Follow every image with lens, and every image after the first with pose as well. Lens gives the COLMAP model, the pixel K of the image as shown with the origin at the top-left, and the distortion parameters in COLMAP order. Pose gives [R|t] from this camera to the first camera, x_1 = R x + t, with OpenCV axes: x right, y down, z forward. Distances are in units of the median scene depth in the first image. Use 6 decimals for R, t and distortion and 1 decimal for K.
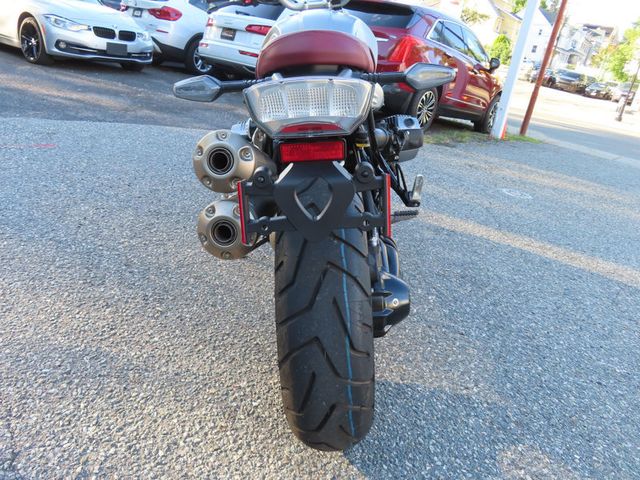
lens RADIAL K [[458.3, 0, 319.2], [0, 458.3, 236.1], [0, 0, 1]] dist [-0.018740, 0.013867]
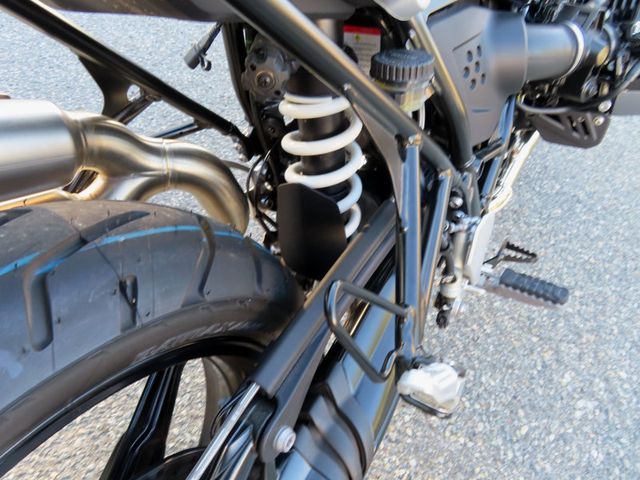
lens RADIAL K [[458.3, 0, 316.4], [0, 458.3, 240.4], [0, 0, 1]] dist [-0.018740, 0.013867]
pose [[0.852510, 0.321950, -0.411794, 0.160146], [-0.176174, 0.918684, 0.353528, -0.164861], [0.492127, -0.228839, 0.839907, 0.540916]]
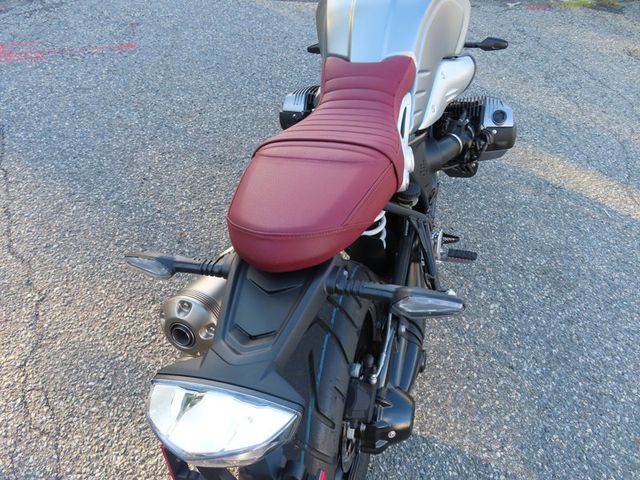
lens RADIAL K [[458.3, 0, 317.9], [0, 458.3, 240.3], [0, 0, 1]] dist [-0.018740, 0.013867]
pose [[0.964712, 0.138742, -0.223787, 0.104891], [-0.048623, 0.929166, 0.366452, -0.329375], [0.258778, -0.342640, 0.903124, 0.159907]]
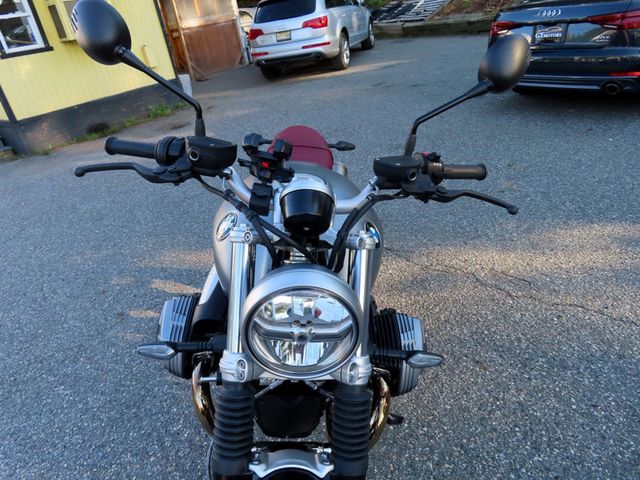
lens RADIAL K [[458.3, 0, 321.8], [0, 458.3, 237.3], [0, 0, 1]] dist [-0.018740, 0.013867]
pose [[-0.998603, 0.006281, -0.052463, -0.002595], [-0.035804, 0.649765, 0.759292, -0.922280], [0.038858, 0.760109, -0.648632, 1.456067]]
